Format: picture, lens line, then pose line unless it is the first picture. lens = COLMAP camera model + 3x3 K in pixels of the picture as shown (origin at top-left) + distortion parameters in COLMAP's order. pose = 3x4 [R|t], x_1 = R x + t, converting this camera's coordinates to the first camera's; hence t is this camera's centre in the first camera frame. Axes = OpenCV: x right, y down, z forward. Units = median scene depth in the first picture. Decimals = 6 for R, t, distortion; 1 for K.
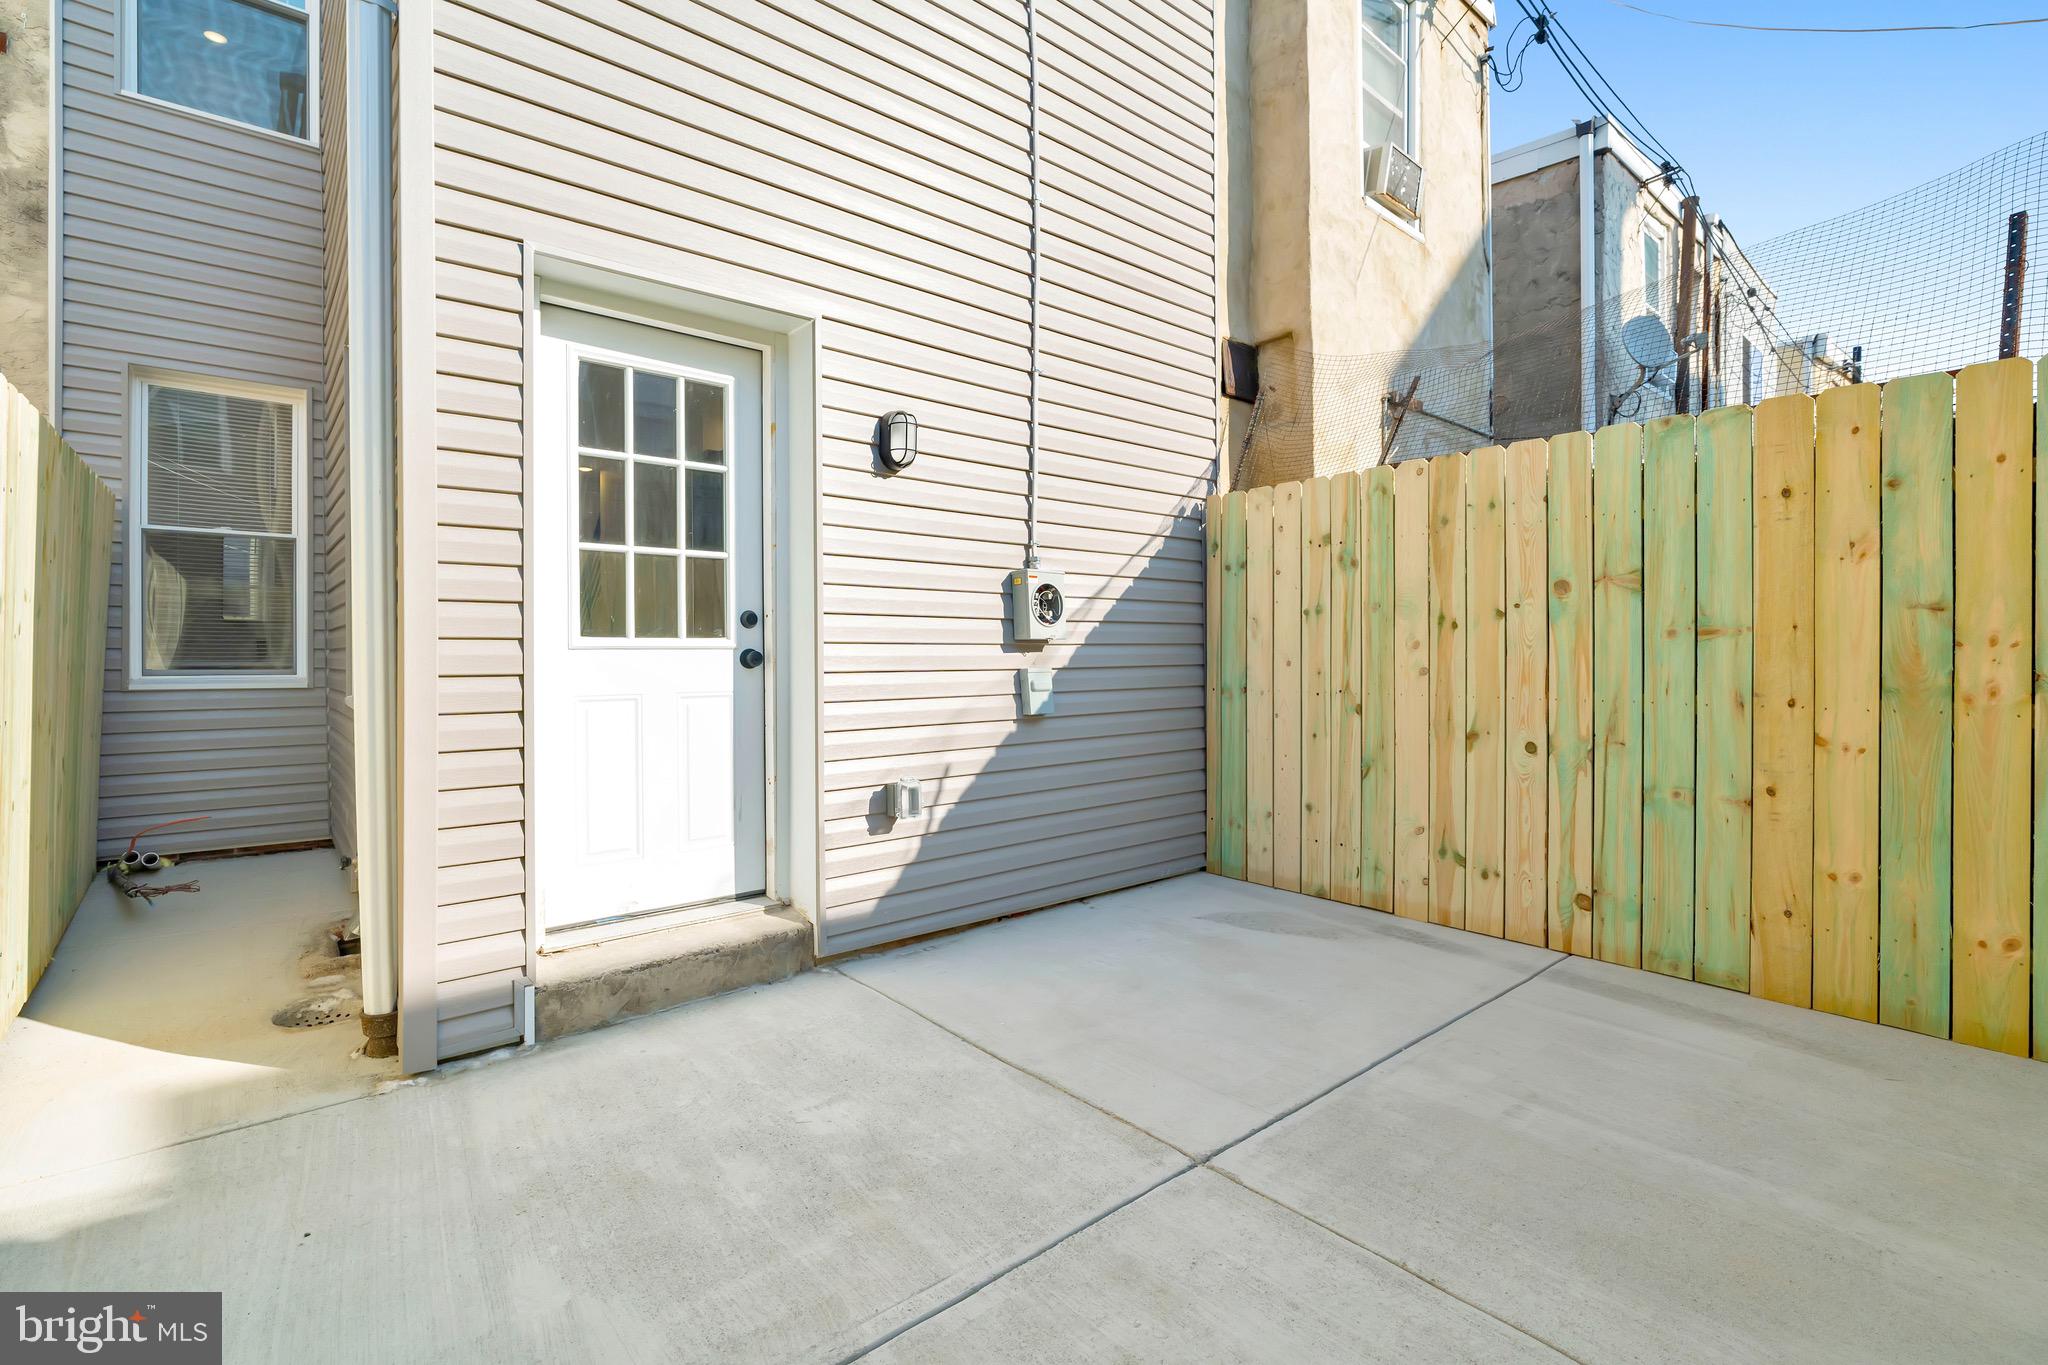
lens RADIAL K [[943.5, 0, 1019.7], [0, 943.5, 669.9], [0, 0, 1]] dist [-0.010632, 0.000836]
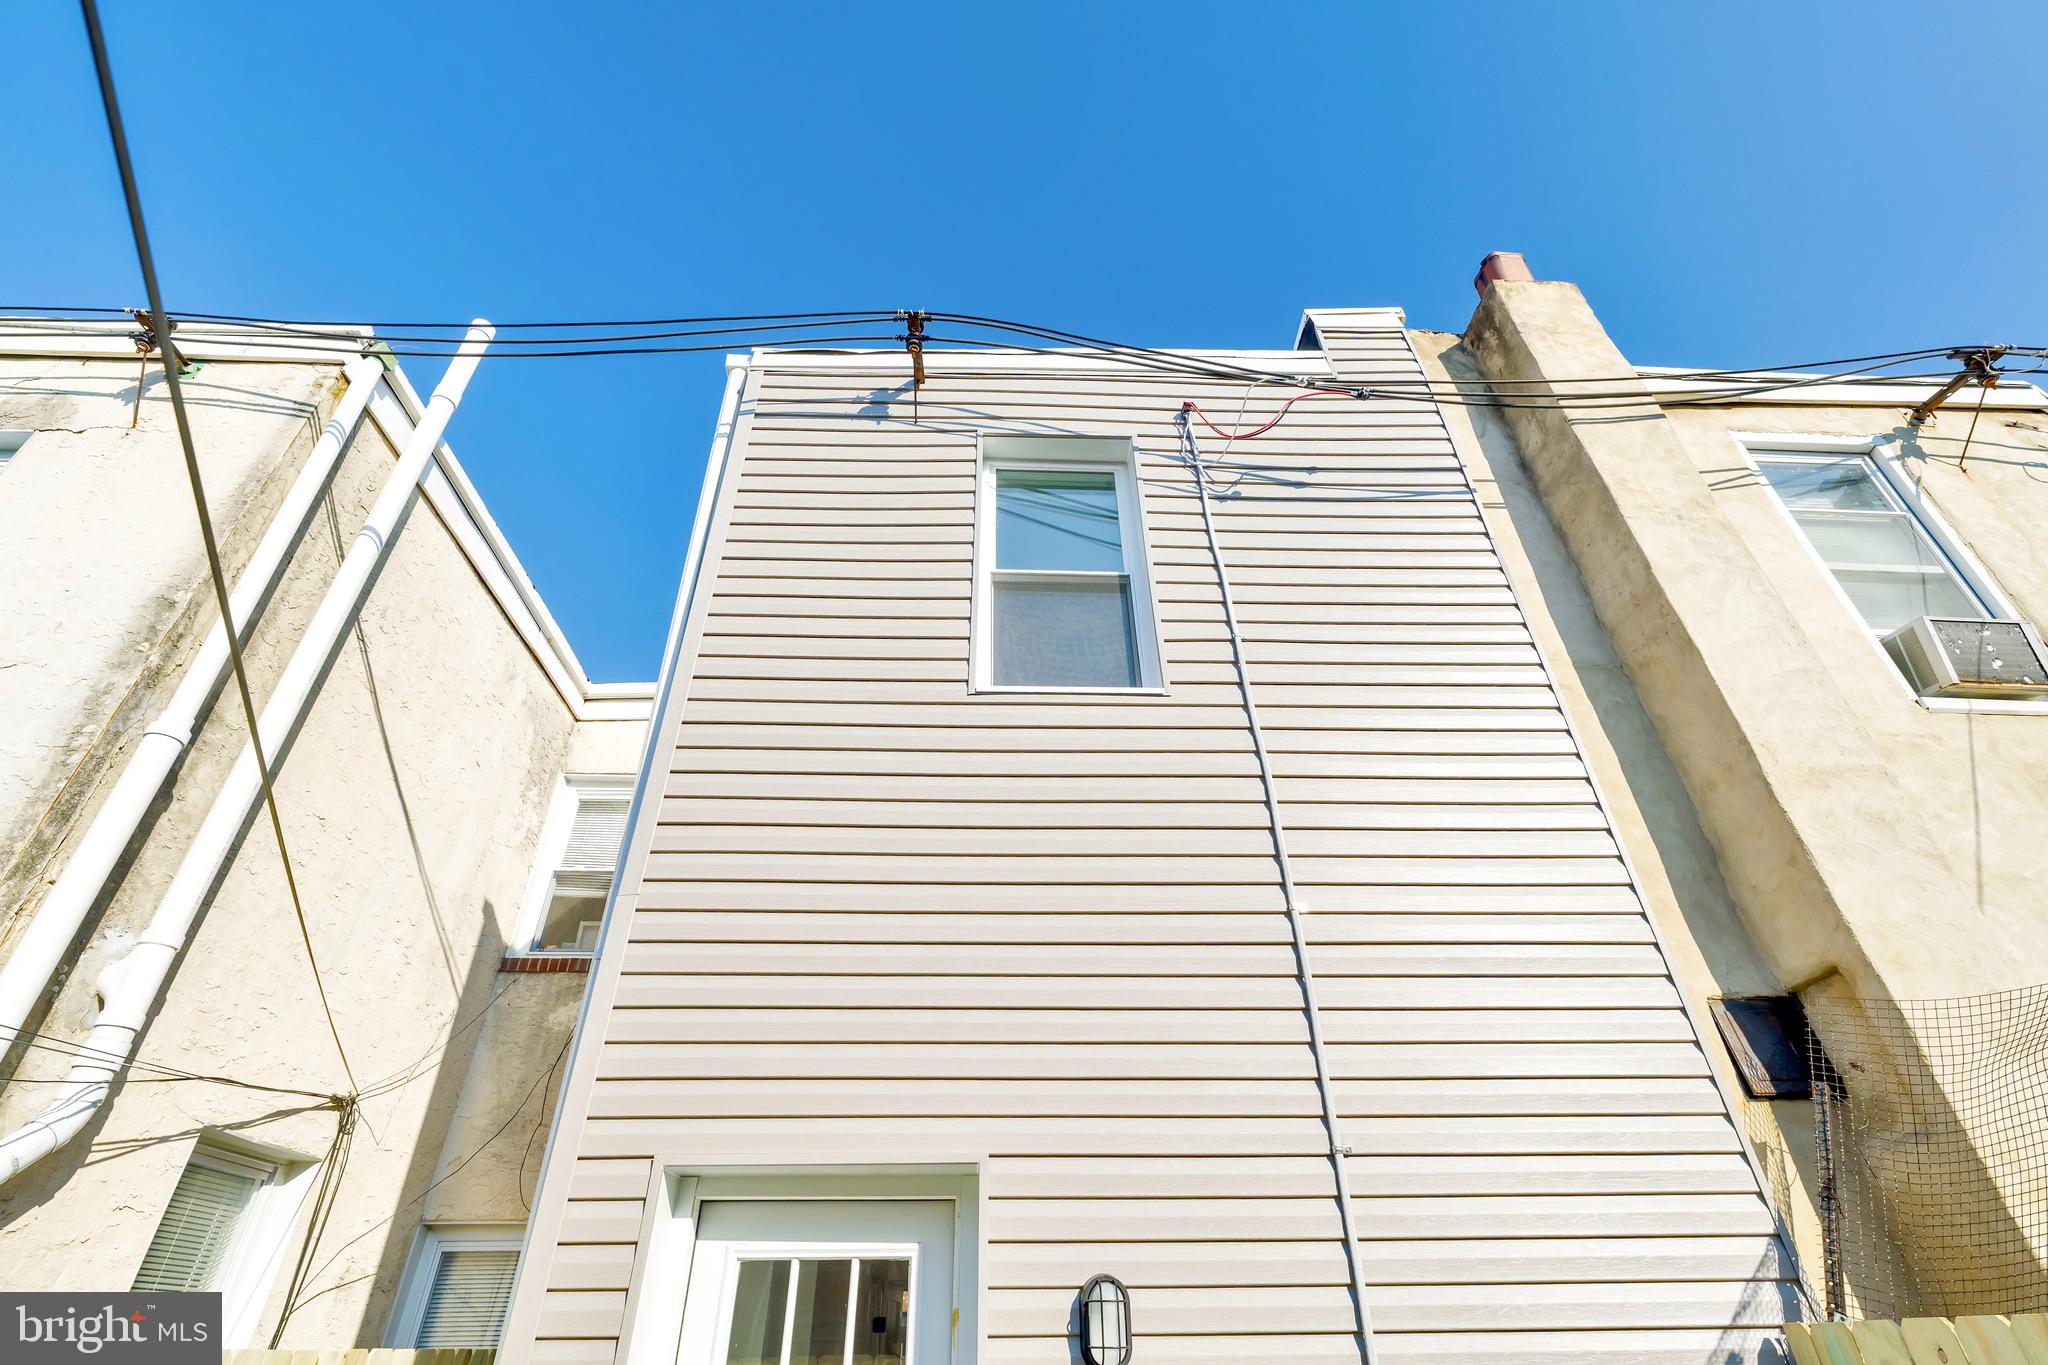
lens RADIAL K [[943.5, 0, 1020.8], [0, 943.5, 677.9], [0, 0, 1]] dist [-0.010632, 0.000836]
pose [[0.777808, -0.374549, -0.504706, 0.258953], [0.005433, 0.807007, -0.590517, -0.165184], [0.628478, 0.456567, 0.629732, 0.236932]]
